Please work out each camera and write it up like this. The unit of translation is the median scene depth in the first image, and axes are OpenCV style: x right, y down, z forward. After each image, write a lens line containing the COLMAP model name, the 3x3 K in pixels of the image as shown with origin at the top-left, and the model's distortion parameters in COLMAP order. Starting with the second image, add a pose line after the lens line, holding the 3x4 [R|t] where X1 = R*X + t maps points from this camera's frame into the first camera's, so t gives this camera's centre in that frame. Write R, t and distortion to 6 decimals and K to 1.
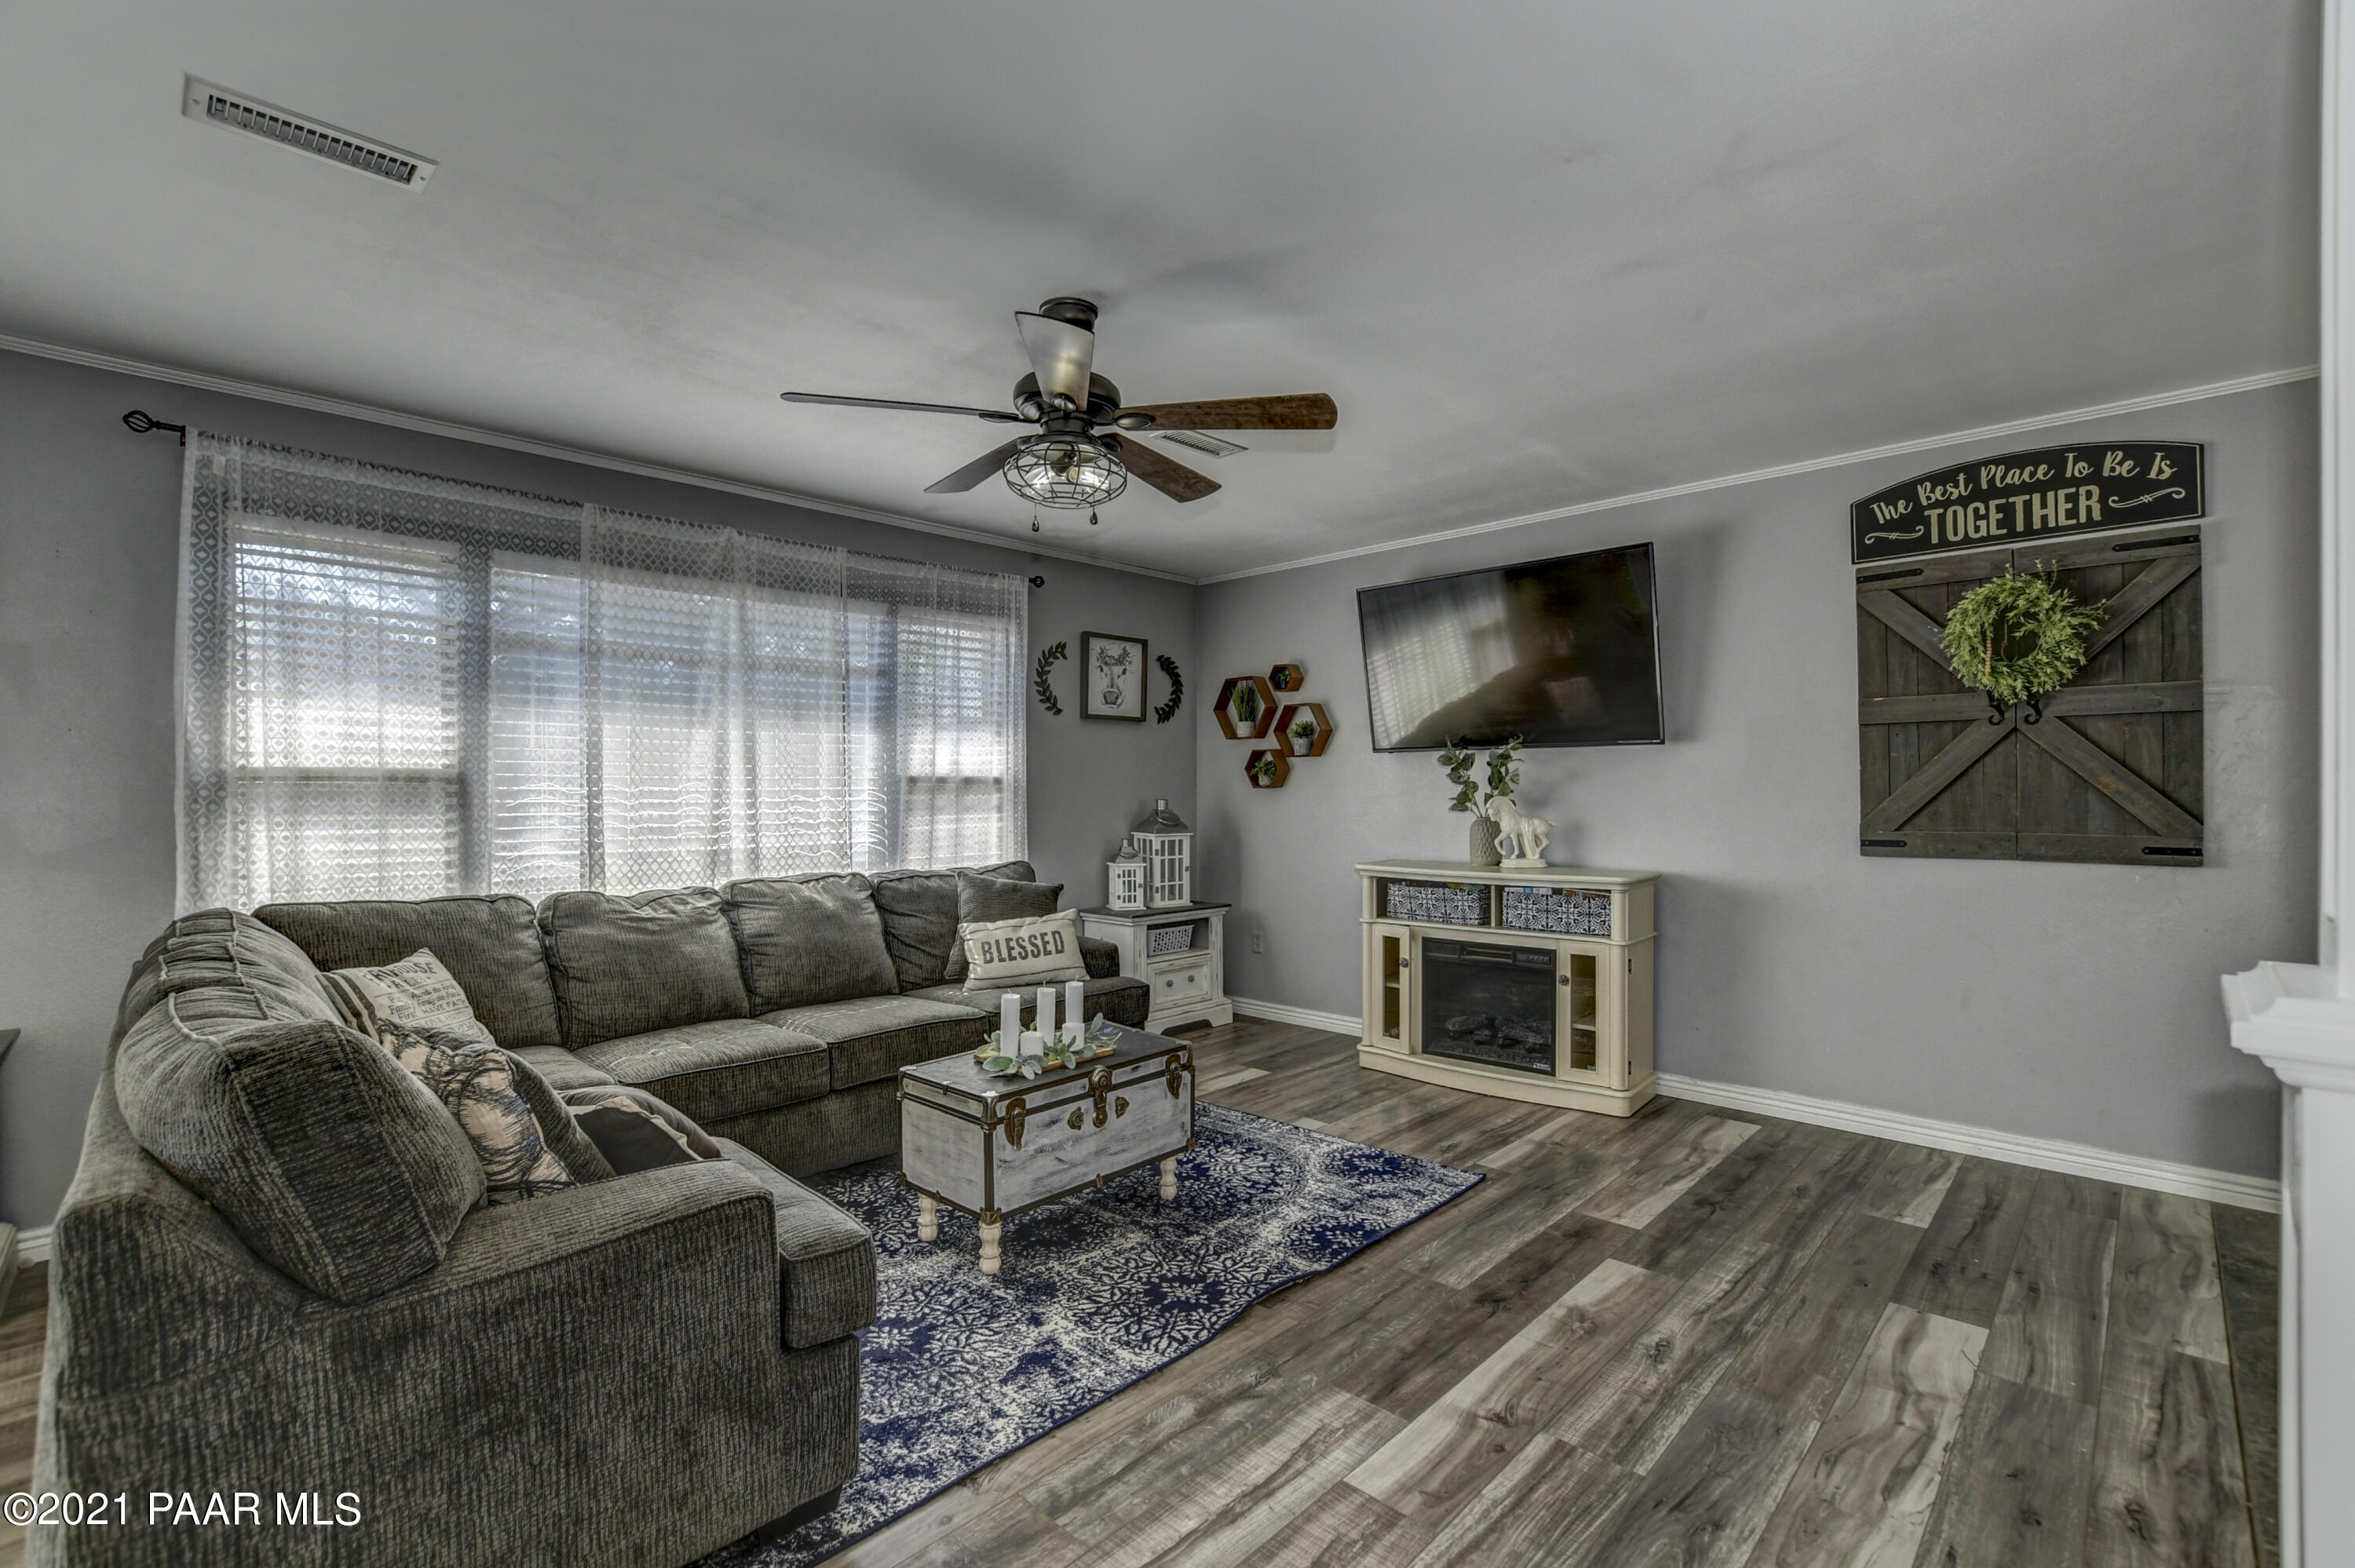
lens RADIAL K [[1050.1, 0, 1177.5], [0, 1050.1, 784.0], [0, 0, 1]] dist [-0.015780, 0.000734]
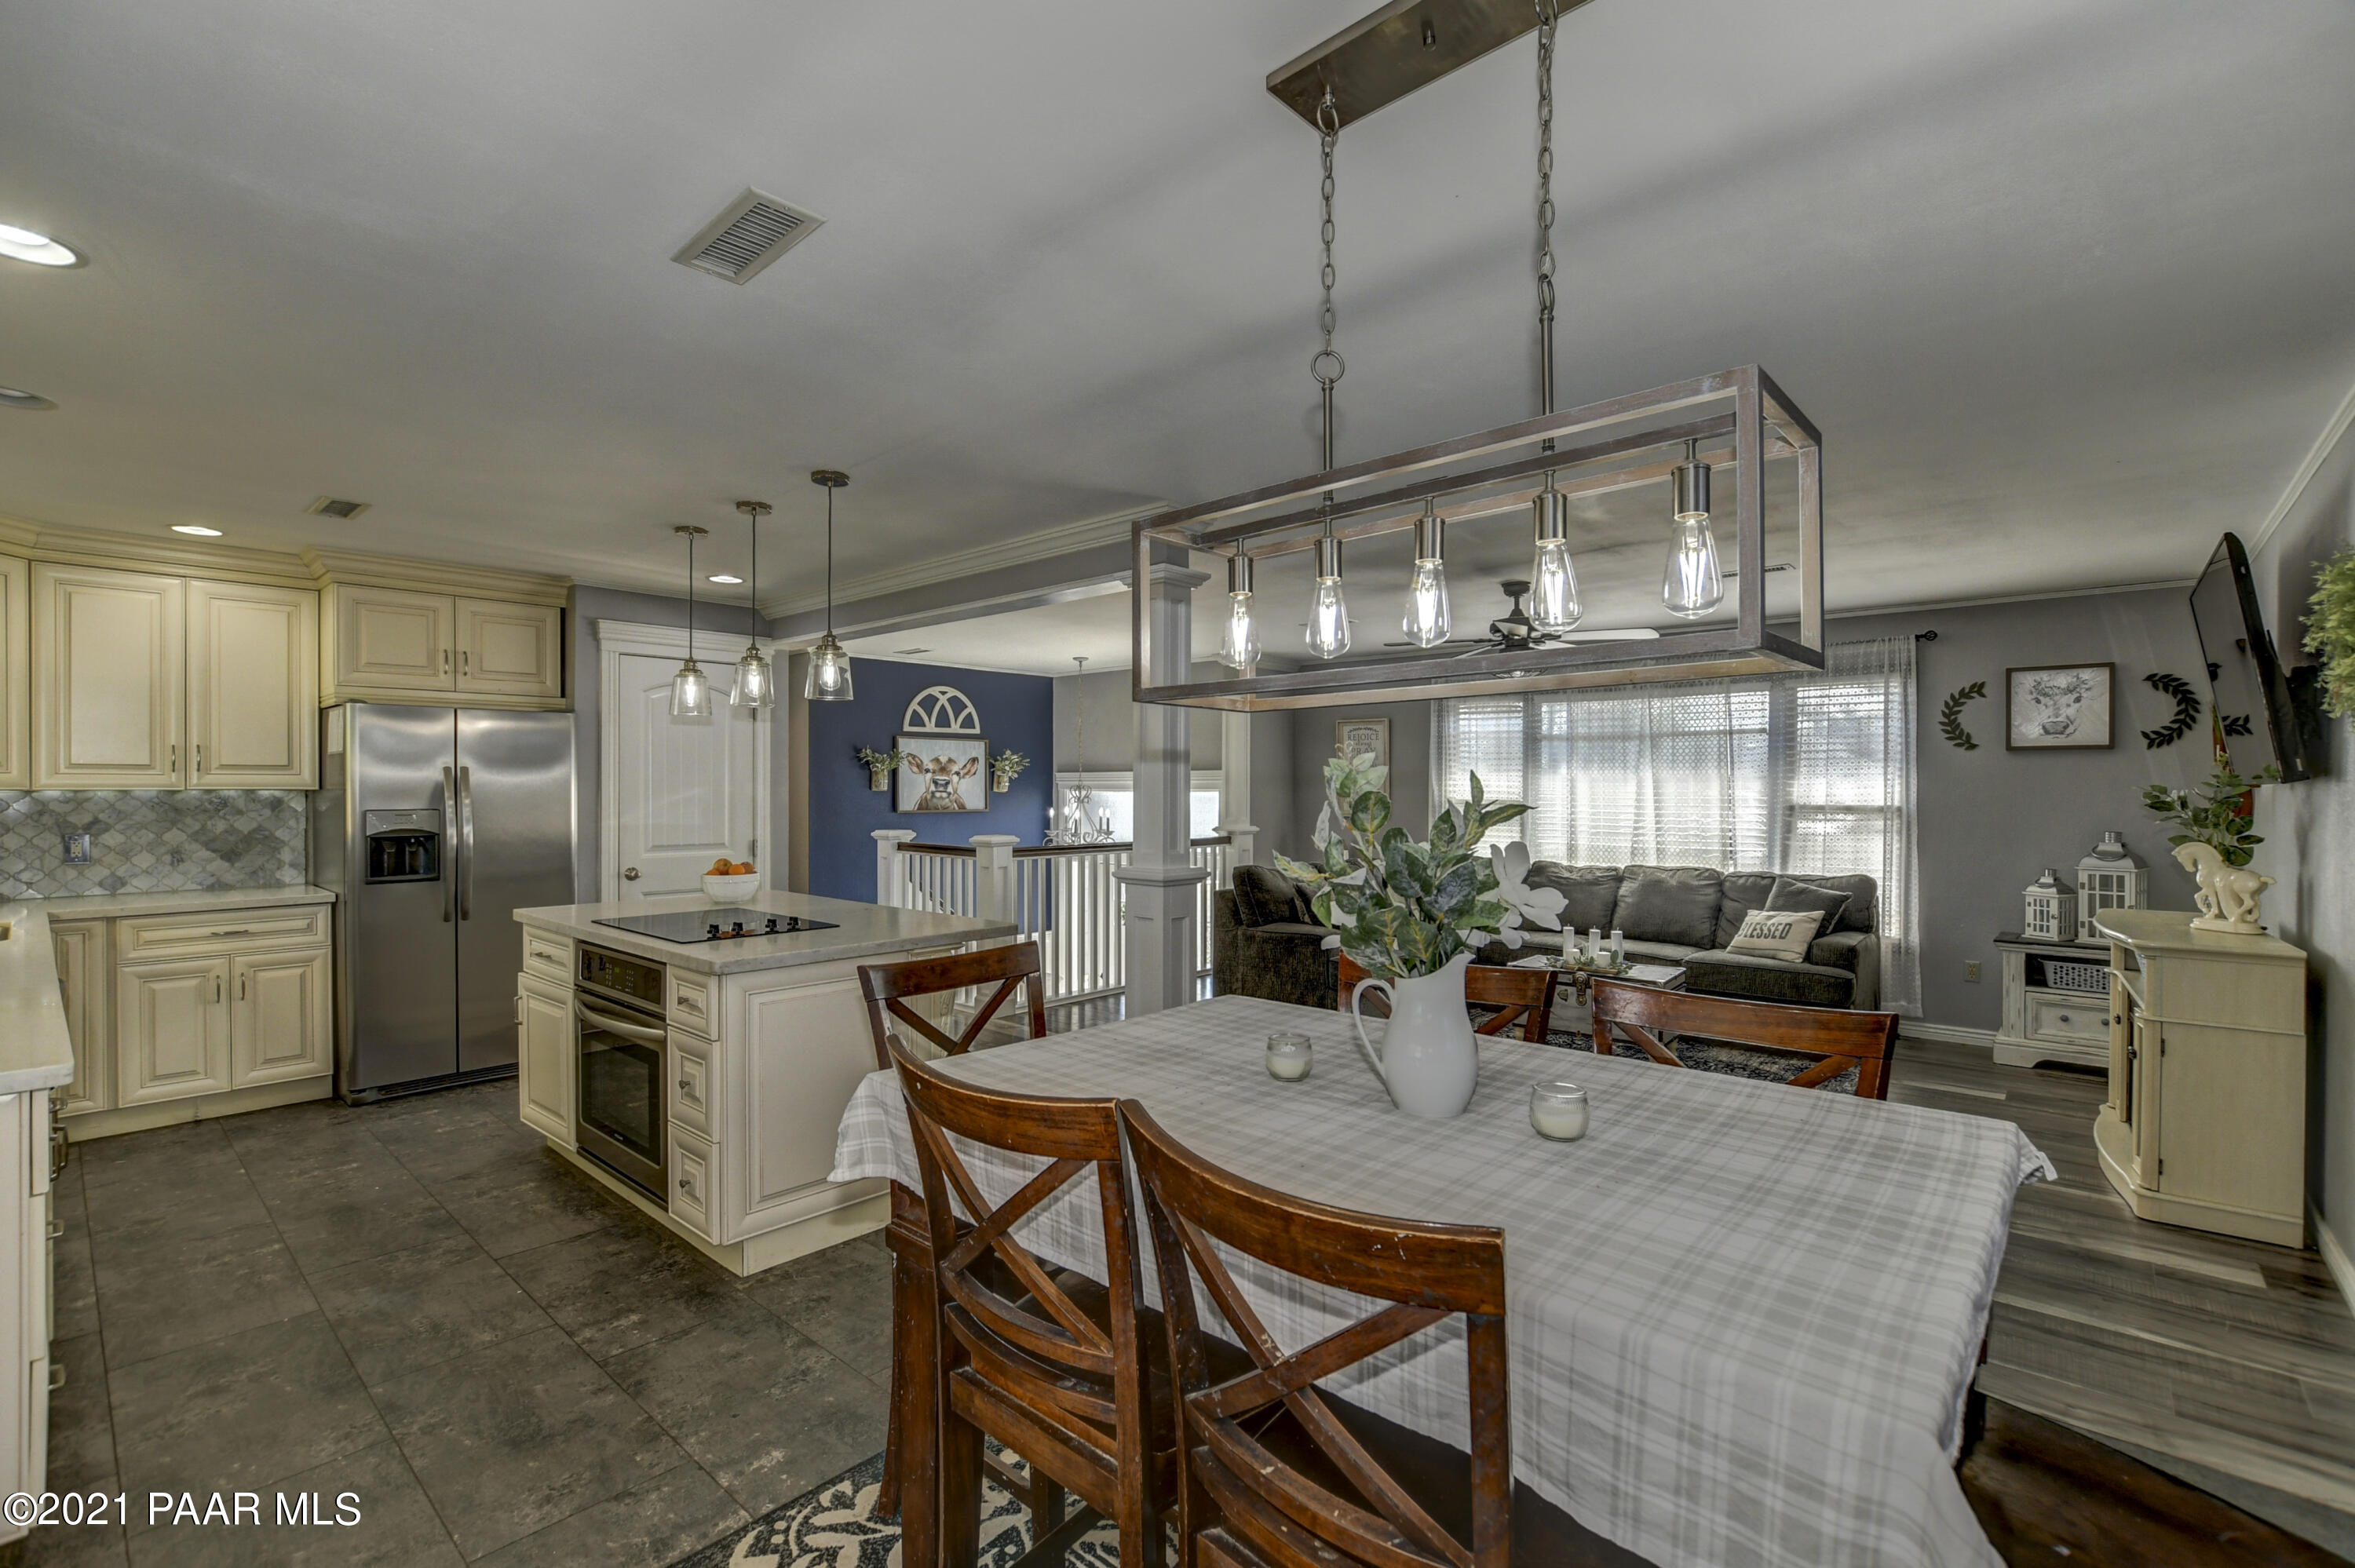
lens RADIAL K [[1050.1, 0, 1177.5], [0, 1050.1, 784.0], [0, 0, 1]] dist [-0.015780, 0.000734]
pose [[0.041694, 0.000799, -0.999130, 1.525930], [0.000714, 0.999999, 0.000830, -0.051777], [0.999130, -0.000748, 0.041694, 0.197948]]
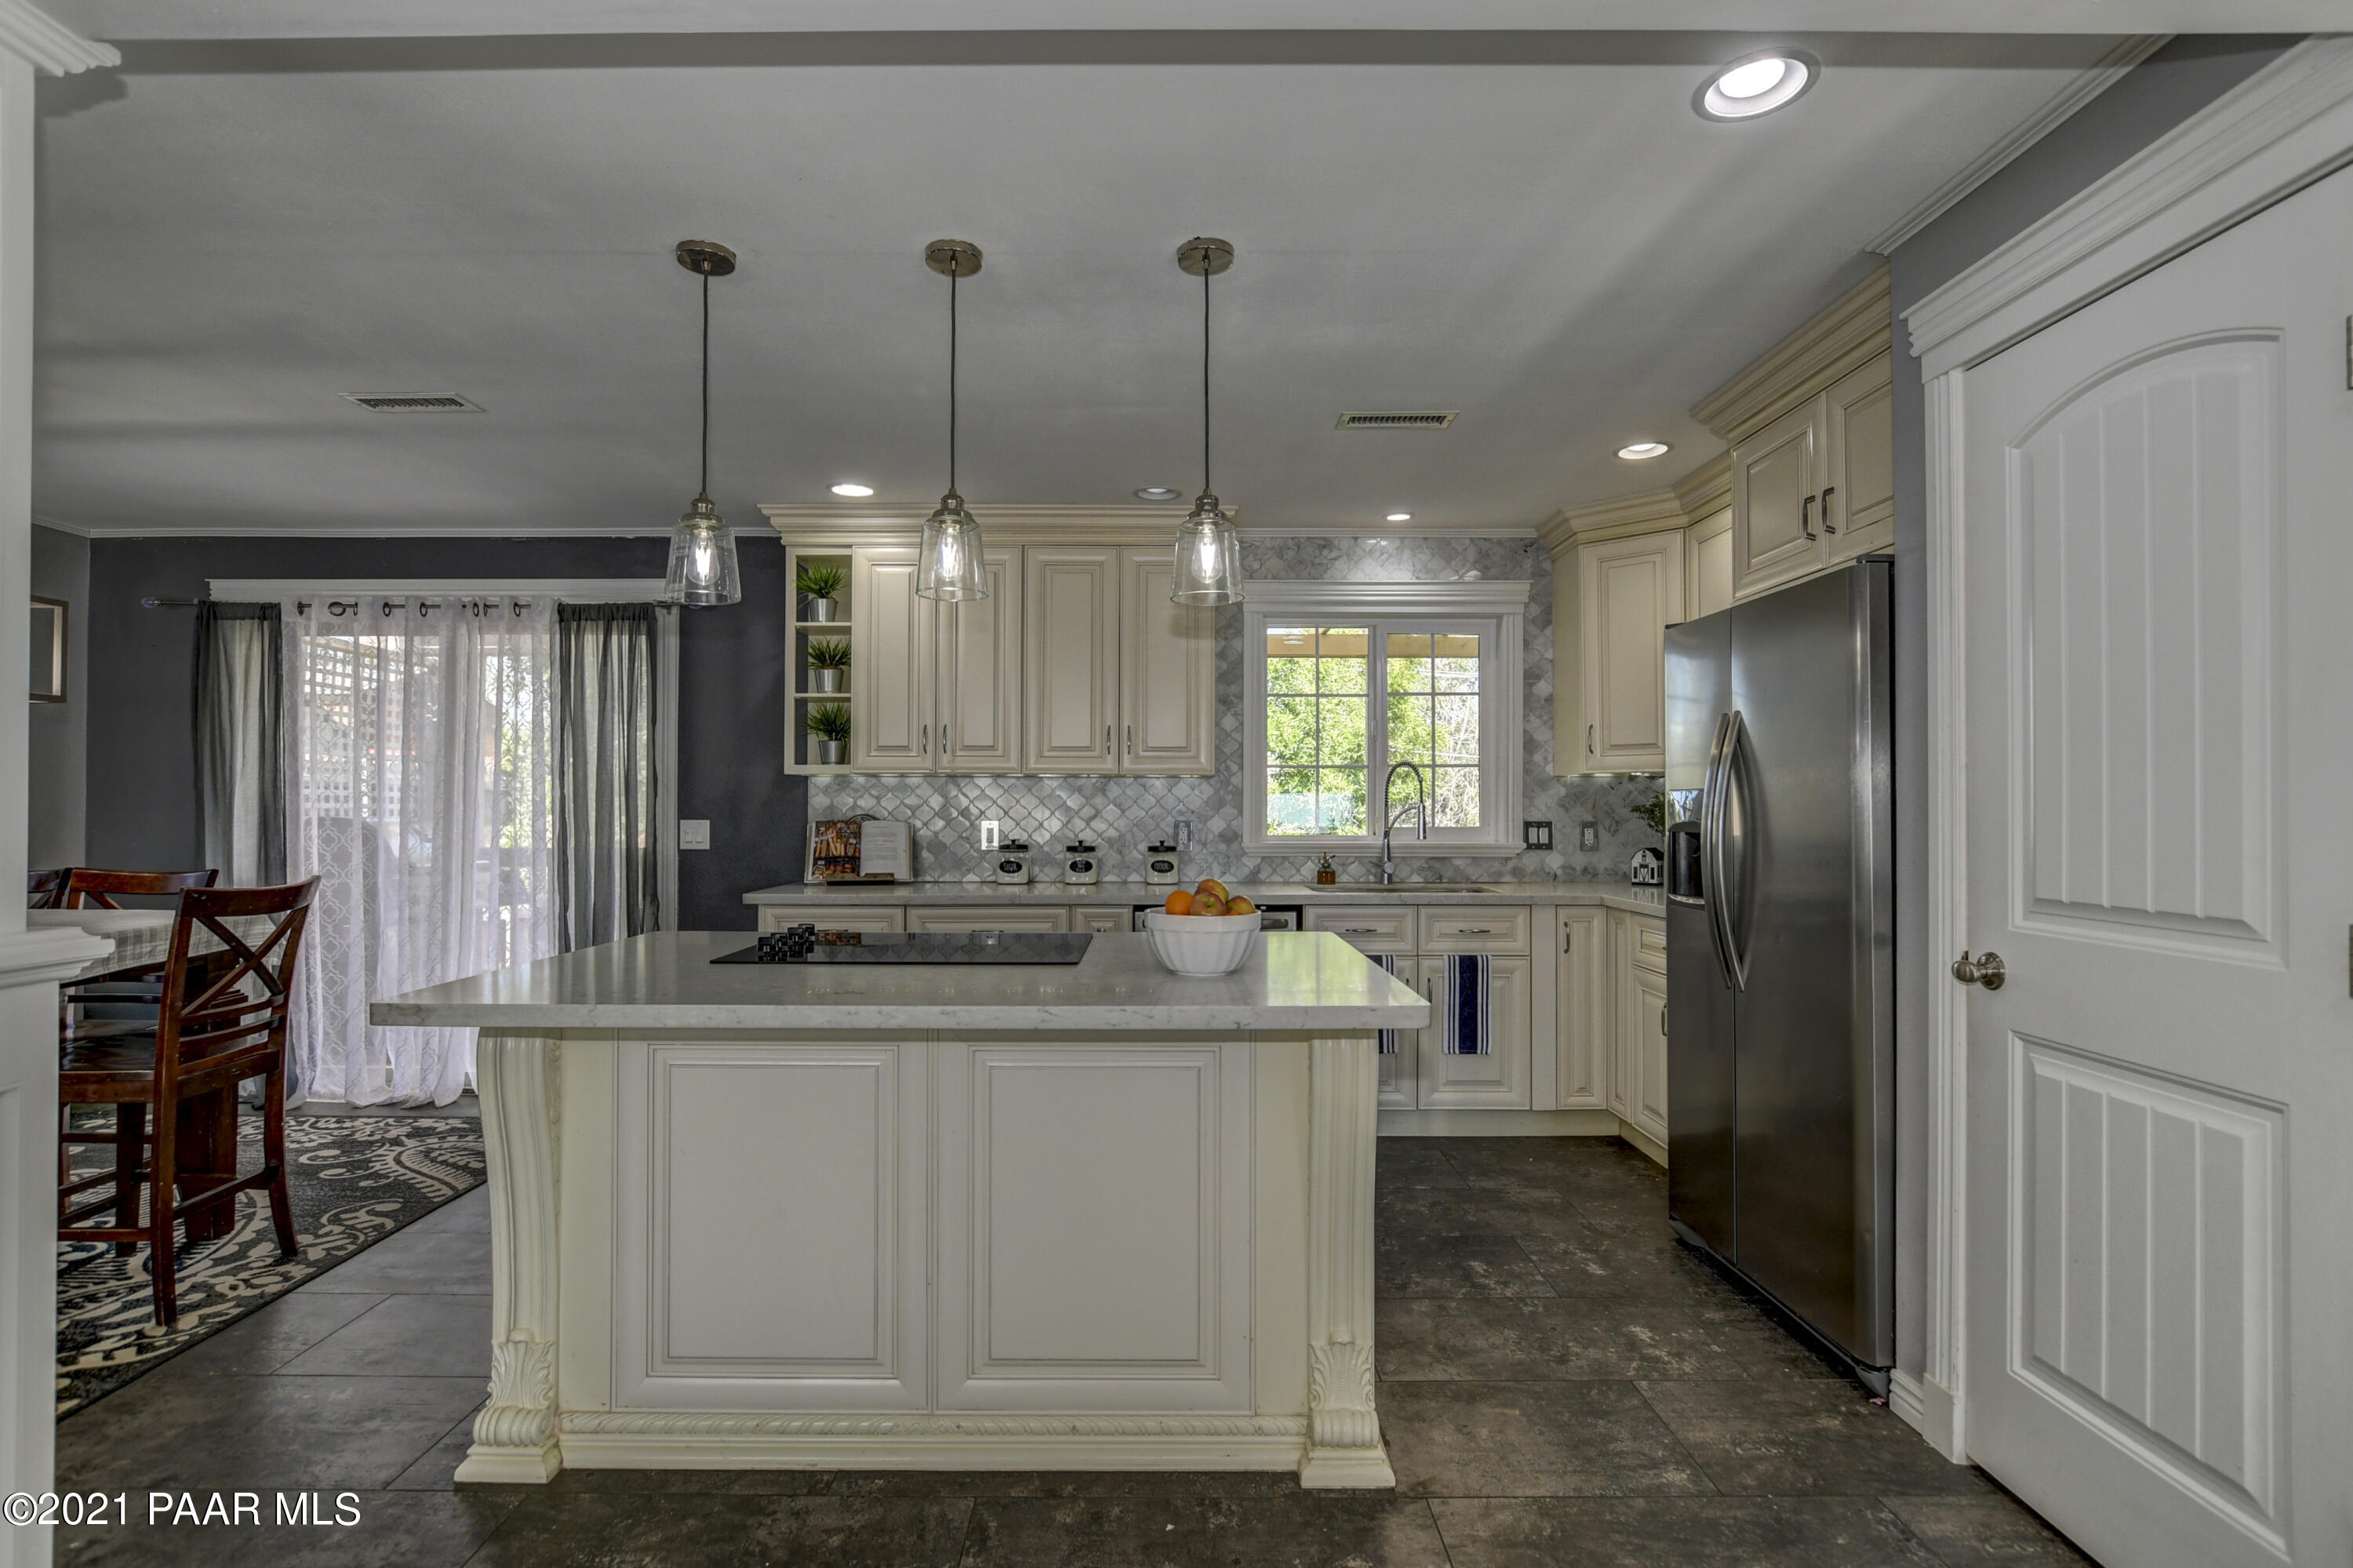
lens RADIAL K [[1115.3, 0, 1145.4], [0, 1115.3, 801.5], [0, 0, 1]] dist [-0.010879, 0.000648]
pose [[-0.689401, 0.004960, 0.724363, -0.296526], [-0.001129, 0.999968, -0.007922, 0.001846], [-0.724379, -0.006280, -0.689374, 0.177291]]
